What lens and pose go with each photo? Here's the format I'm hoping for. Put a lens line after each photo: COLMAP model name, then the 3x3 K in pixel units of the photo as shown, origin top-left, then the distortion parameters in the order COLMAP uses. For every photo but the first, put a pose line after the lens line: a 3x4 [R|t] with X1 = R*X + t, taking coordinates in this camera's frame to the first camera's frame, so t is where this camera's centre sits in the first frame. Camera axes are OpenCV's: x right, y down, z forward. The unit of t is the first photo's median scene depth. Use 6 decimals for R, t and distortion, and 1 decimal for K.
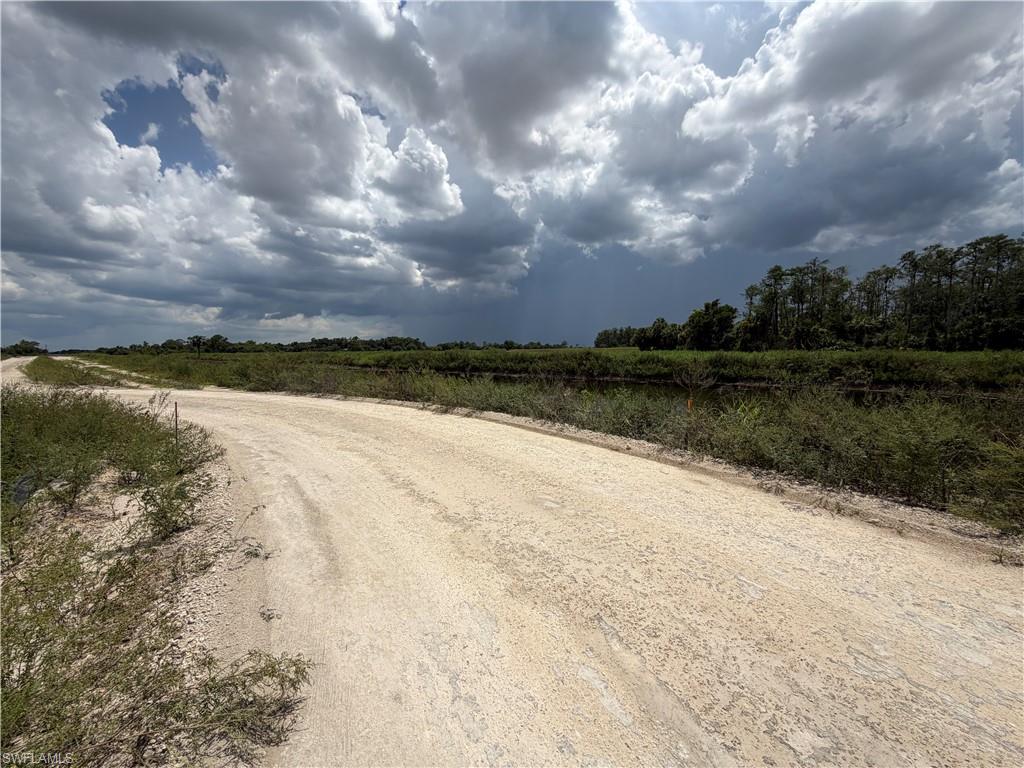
lens RADIAL K [[408.4, 0, 510.8], [0, 408.4, 382.2], [0, 0, 1]] dist [0.001356, 0.000184]
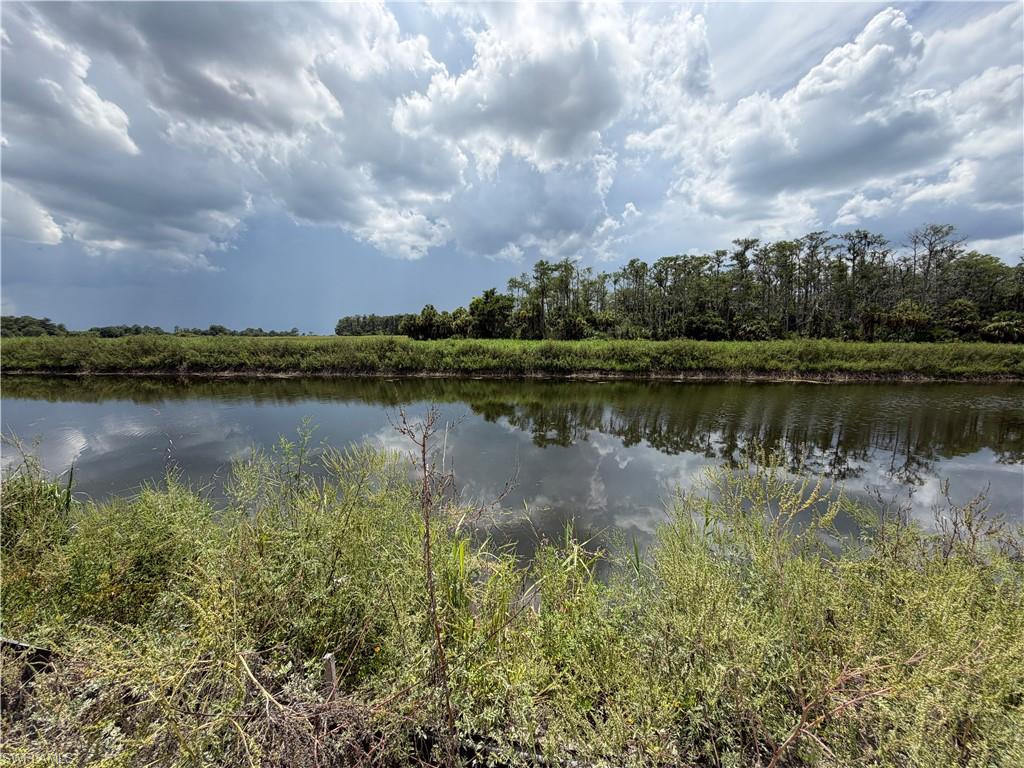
lens RADIAL K [[408.4, 0, 510.8], [0, 408.4, 382.2], [0, 0, 1]] dist [0.001356, 0.000184]
pose [[0.814833, -0.054670, 0.577112, -0.030872], [0.038790, 0.998454, 0.039816, -0.007700], [-0.578396, -0.010057, 0.815694, 0.104360]]
